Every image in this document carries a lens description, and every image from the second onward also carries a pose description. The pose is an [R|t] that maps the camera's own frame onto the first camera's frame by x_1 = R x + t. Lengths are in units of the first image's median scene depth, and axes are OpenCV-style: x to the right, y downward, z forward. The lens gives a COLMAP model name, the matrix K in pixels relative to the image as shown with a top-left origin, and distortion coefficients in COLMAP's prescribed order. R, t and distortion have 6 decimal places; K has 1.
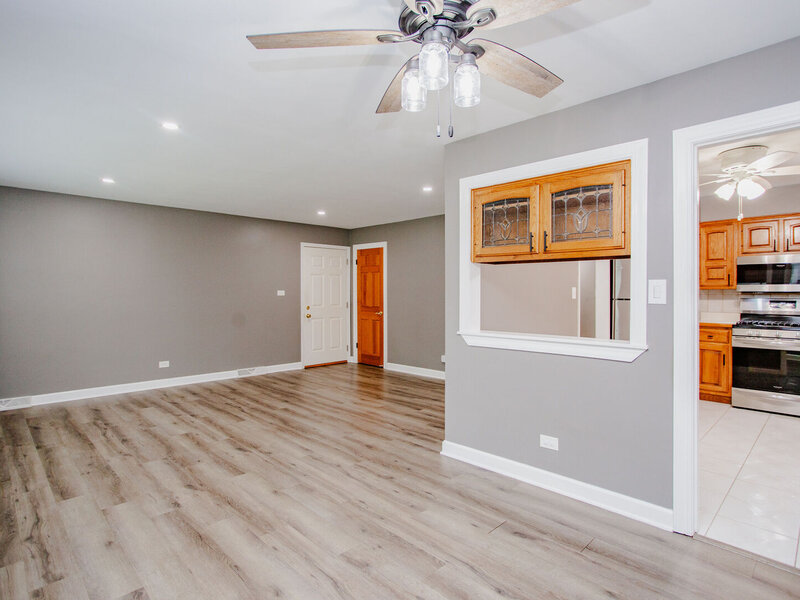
lens RADIAL K [[436.7, 0, 403.0], [0, 436.7, 295.5], [0, 0, 1]] dist [-0.062934, 0.042359]
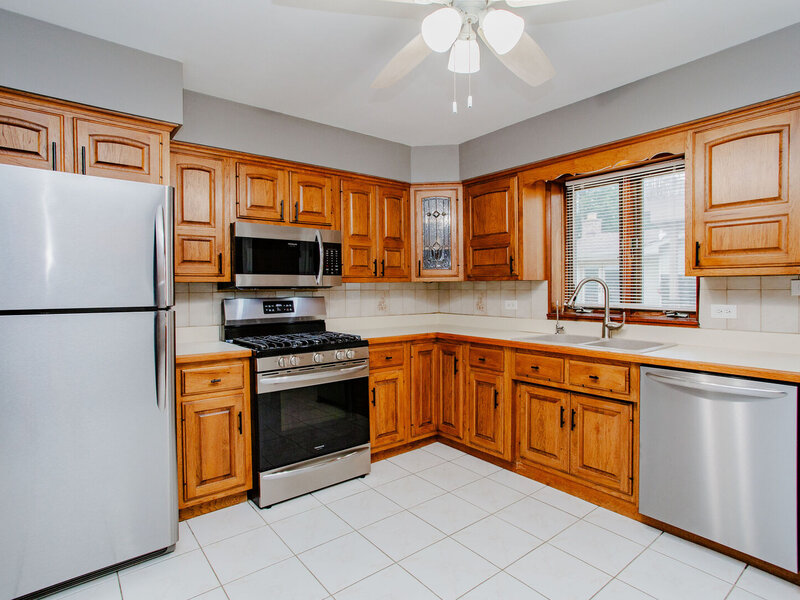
lens RADIAL K [[436.7, 0, 403.0], [0, 436.7, 295.5], [0, 0, 1]] dist [-0.062934, 0.042359]
pose [[0.096957, -0.023221, 0.995018, 0.264793], [0.008783, 0.999709, 0.022475, -0.008497], [-0.995250, 0.006560, 0.097133, 0.747312]]
